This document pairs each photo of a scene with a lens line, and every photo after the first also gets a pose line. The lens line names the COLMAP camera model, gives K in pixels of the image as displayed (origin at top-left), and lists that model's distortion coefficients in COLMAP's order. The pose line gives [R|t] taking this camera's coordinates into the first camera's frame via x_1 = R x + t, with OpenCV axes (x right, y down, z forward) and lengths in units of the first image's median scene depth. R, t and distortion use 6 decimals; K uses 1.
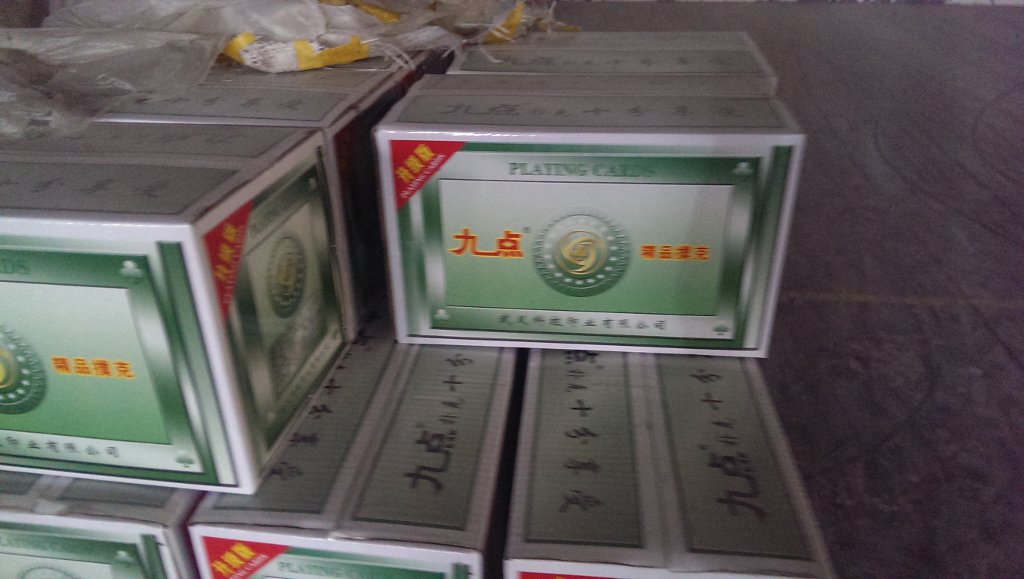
lens RADIAL K [[707.9, 0, 510.2], [0, 707.9, 285.0], [0, 0, 1]] dist [0.080591, -0.100969]
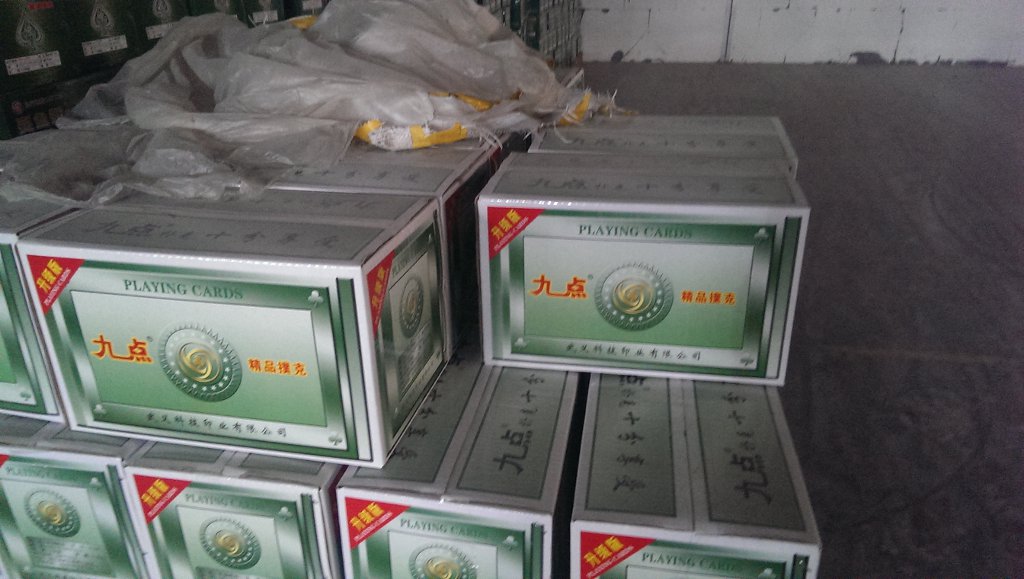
lens RADIAL K [[707.9, 0, 510.2], [0, 707.9, 285.0], [0, 0, 1]] dist [0.080591, -0.100969]
pose [[0.996636, 0.025729, -0.077817, -0.021210], [-0.031043, 0.997212, -0.067861, 0.028228], [0.075854, 0.070049, 0.994655, -0.282372]]
